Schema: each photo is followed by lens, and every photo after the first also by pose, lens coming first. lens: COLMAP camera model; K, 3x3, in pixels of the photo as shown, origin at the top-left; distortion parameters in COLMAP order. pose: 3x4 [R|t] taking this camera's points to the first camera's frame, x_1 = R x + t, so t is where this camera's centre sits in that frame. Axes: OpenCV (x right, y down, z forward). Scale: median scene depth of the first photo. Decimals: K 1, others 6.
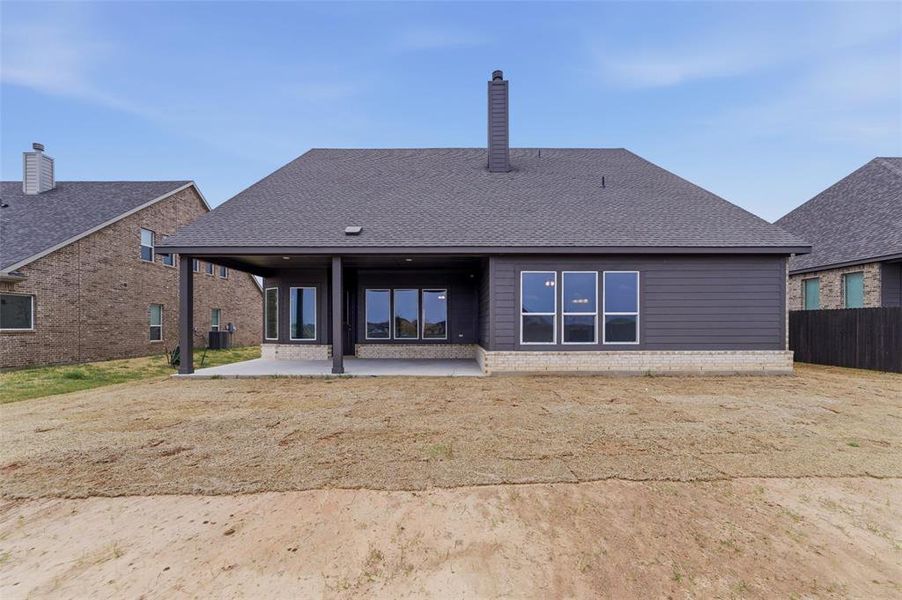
lens RADIAL K [[405.4, 0, 458.0], [0, 405.4, 330.7], [0, 0, 1]] dist [0.000762, 0.000209]
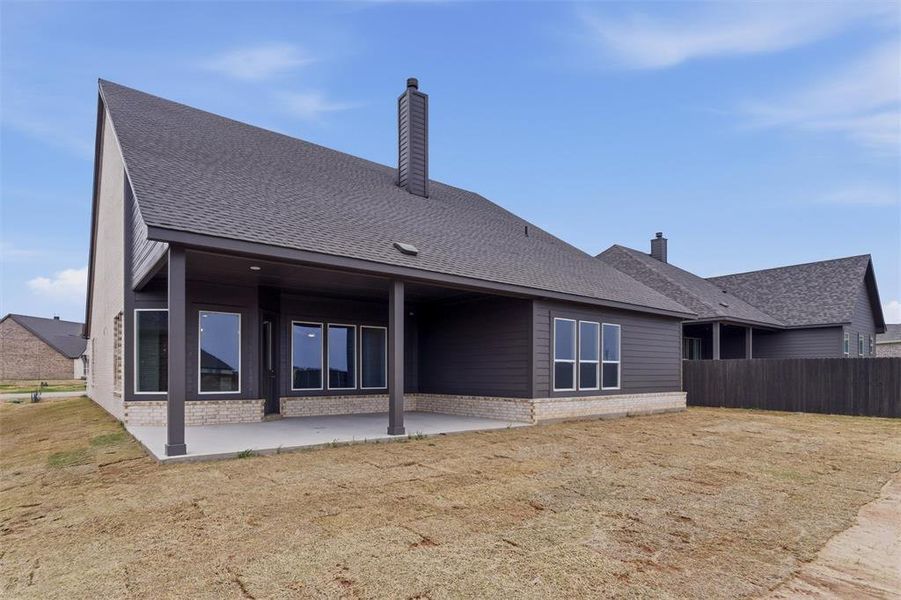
lens RADIAL K [[491.7, 0, 436.1], [0, 491.7, 373.7], [0, 0, 1]] dist [-0.002053, -0.000077]
pose [[0.787898, 0.001328, 0.615804, -0.803356], [0.004052, 0.999965, -0.007340, -0.001523], [-0.615793, 0.008278, 0.787865, 0.231659]]
